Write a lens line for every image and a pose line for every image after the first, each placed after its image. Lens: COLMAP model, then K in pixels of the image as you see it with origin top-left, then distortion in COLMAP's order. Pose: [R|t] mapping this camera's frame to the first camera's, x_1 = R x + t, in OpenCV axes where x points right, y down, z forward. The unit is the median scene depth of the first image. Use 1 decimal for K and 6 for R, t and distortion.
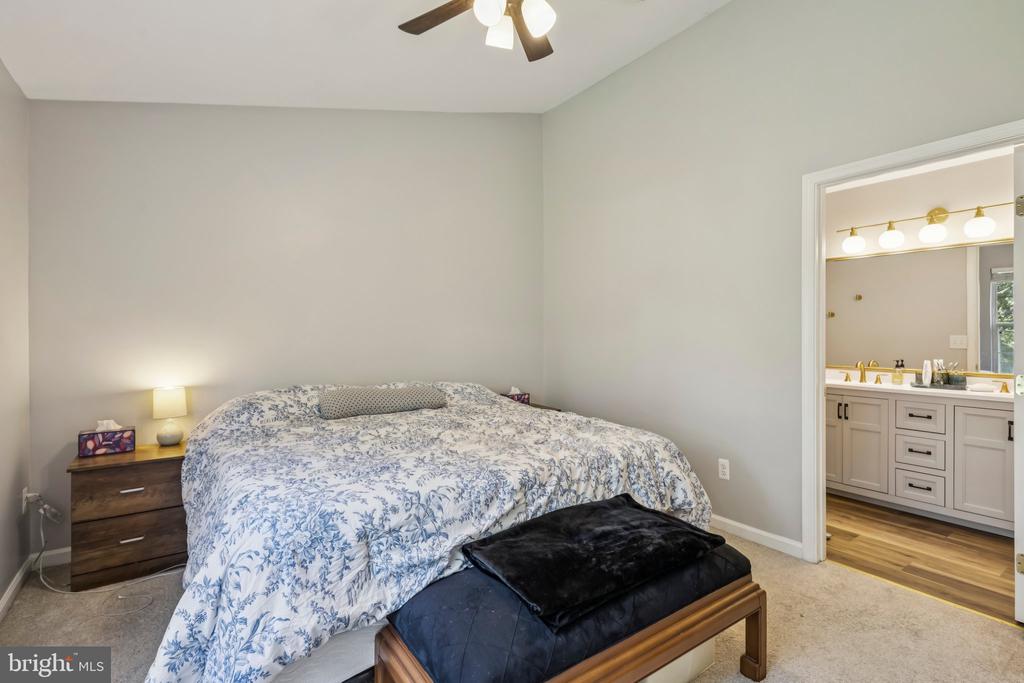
lens RADIAL K [[482.1, 0, 514.2], [0, 482.1, 339.5], [0, 0, 1]] dist [0.015856, -0.001344]
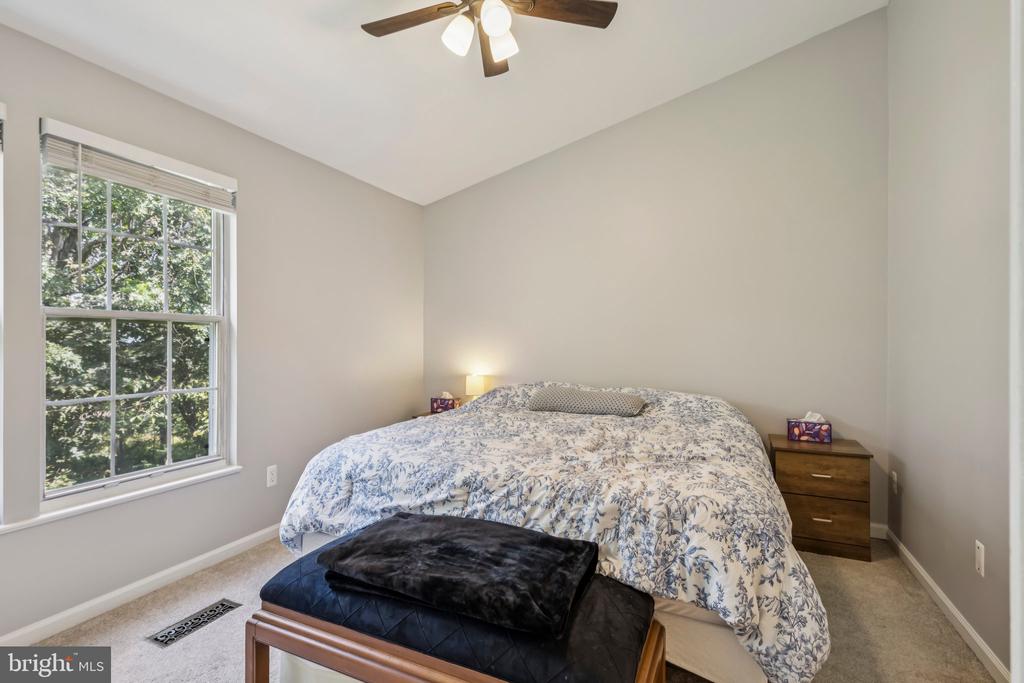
lens RADIAL K [[482.1, 0, 511.9], [0, 482.1, 338.9], [0, 0, 1]] dist [0.015856, -0.001344]
pose [[0.495777, 0.001039, -0.868449, 0.962326], [-0.012633, 0.999902, -0.006016, -0.006528], [0.868358, 0.013954, 0.495742, 0.559245]]
